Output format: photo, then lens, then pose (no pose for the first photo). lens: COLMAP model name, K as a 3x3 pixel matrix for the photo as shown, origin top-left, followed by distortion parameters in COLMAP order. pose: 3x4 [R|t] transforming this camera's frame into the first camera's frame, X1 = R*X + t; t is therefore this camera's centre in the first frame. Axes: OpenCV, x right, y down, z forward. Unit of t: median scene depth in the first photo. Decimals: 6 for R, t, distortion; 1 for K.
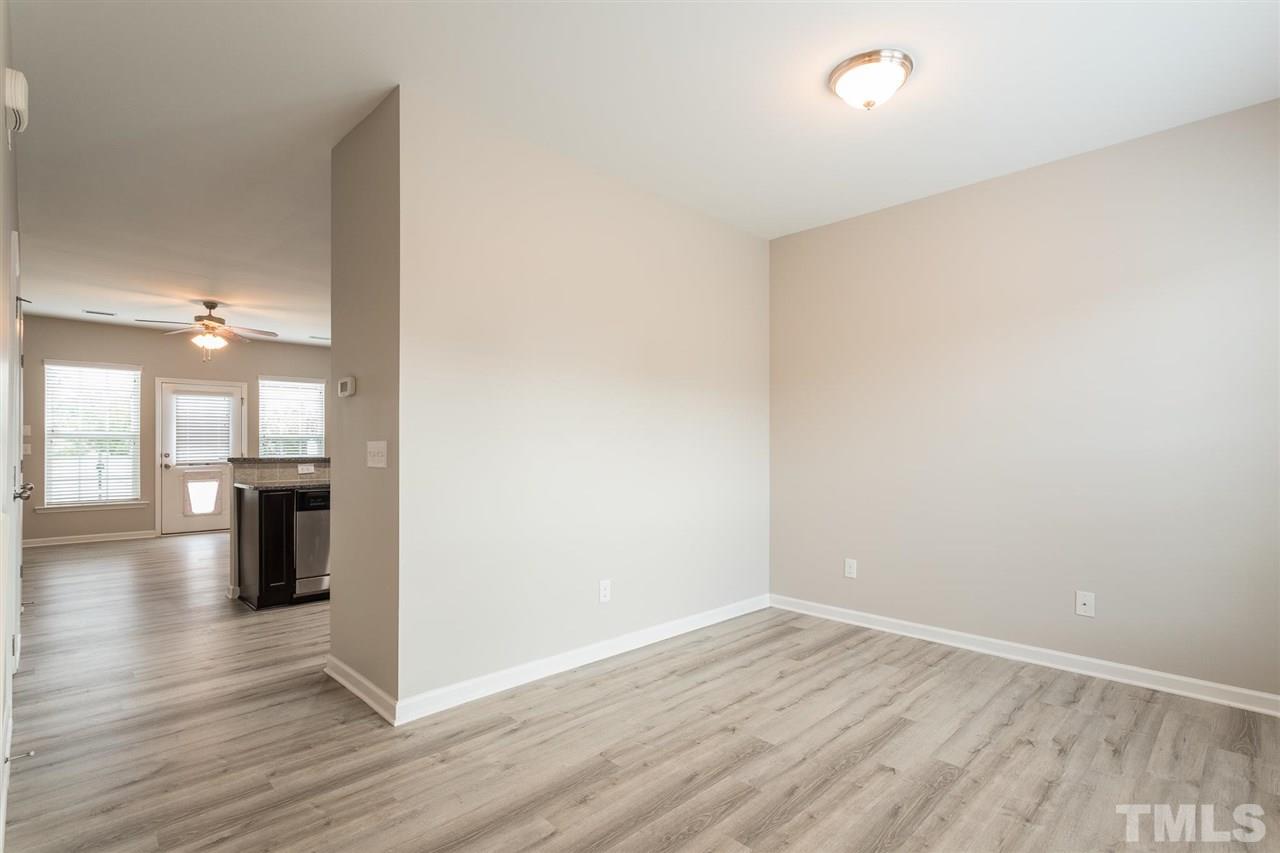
lens RADIAL K [[628.4, 0, 642.9], [0, 628.4, 433.2], [0, 0, 1]] dist [0.013317, 0.000041]
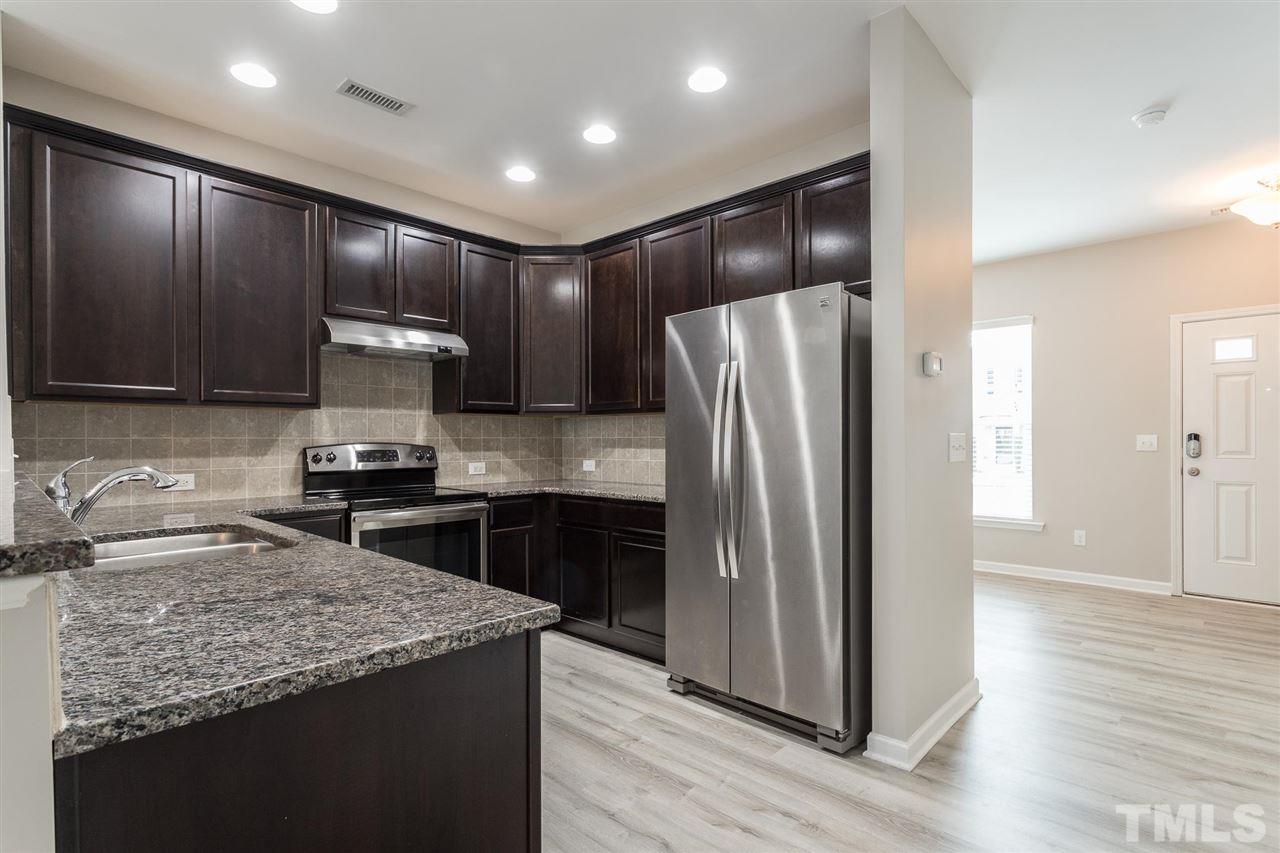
lens RADIAL K [[628.4, 0, 630.3], [0, 628.4, 438.4], [0, 0, 1]] dist [0.013317, 0.000041]
pose [[-0.022677, 0.002367, 0.999740, -0.933197], [-0.013039, 0.999911, -0.002663, 0.022858], [-0.999658, -0.013096, -0.022644, 1.035055]]
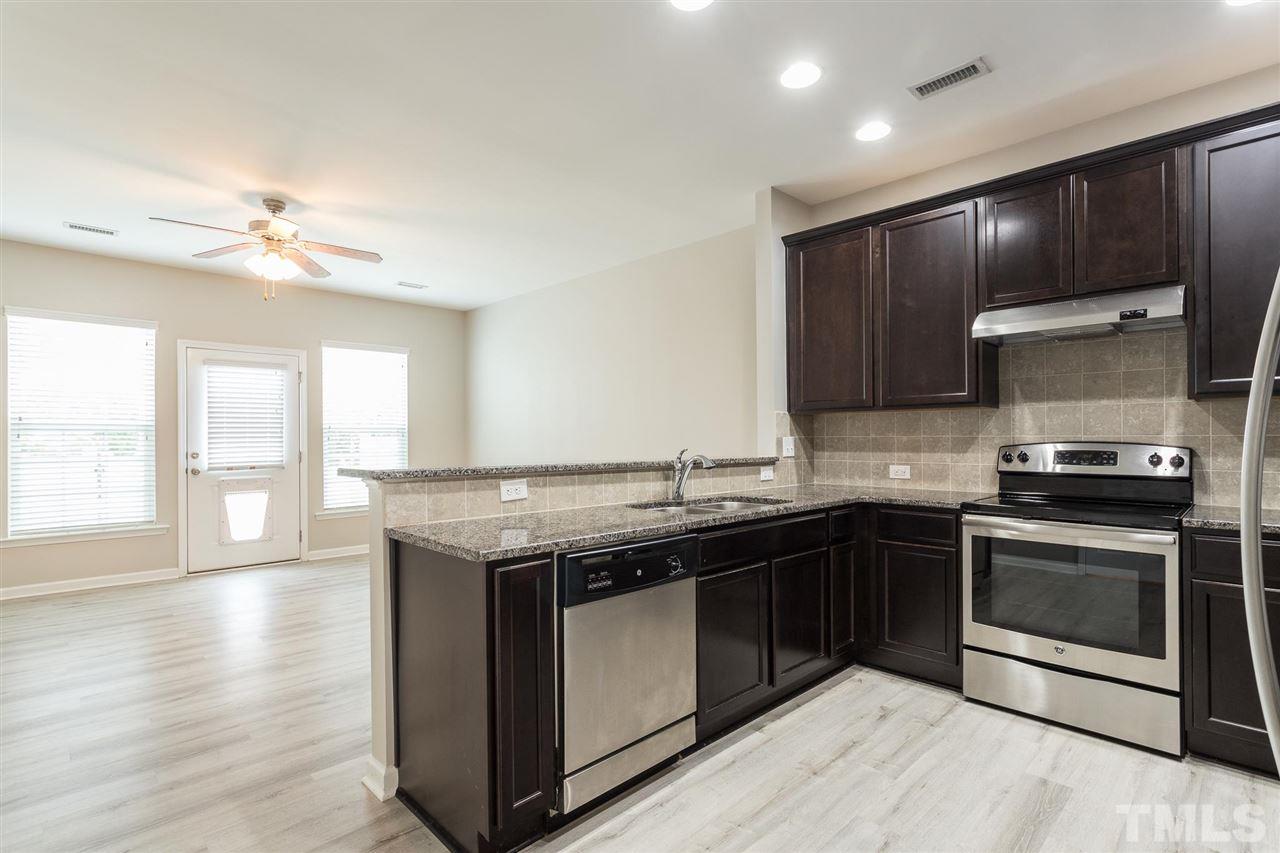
lens RADIAL K [[628.4, 0, 638.9], [0, 628.4, 427.5], [0, 0, 1]] dist [0.013317, 0.000041]
pose [[0.999965, -0.002423, -0.008067, -0.304547], [0.002432, 0.999996, 0.001055, 0.006215], [0.008064, -0.001075, 0.999967, 0.368527]]
